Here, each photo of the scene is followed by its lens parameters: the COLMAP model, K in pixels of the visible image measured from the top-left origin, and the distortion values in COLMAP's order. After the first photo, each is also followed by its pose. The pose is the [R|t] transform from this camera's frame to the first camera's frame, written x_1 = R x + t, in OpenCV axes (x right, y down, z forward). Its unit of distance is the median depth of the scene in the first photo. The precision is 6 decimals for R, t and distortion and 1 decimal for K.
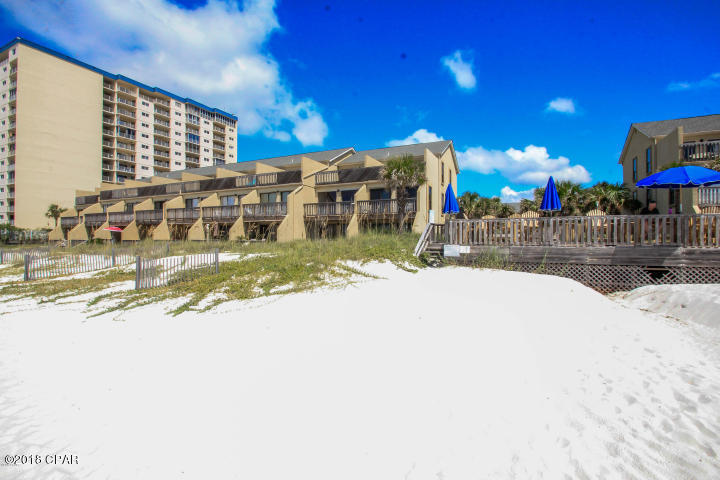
lens RADIAL K [[334.9, 0, 353.6], [0, 334.9, 237.7], [0, 0, 1]] dist [0.002768, -0.000179]
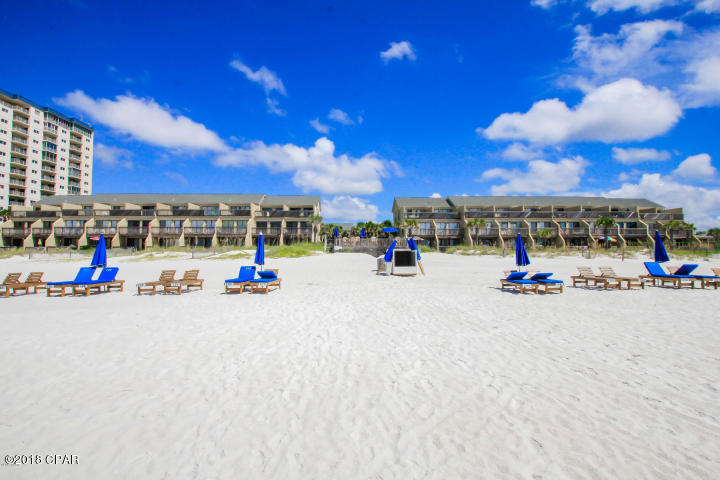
lens RADIAL K [[381.0, 0, 360.0], [0, 381.0, 240.0], [0, 0, 1]] dist [-0.000742, -0.000280]
pose [[0.872669, 0.012996, 0.488139, -0.234252], [0.002614, 0.999507, -0.031283, 0.013438], [-0.488305, 0.028576, 0.872205, -0.417284]]
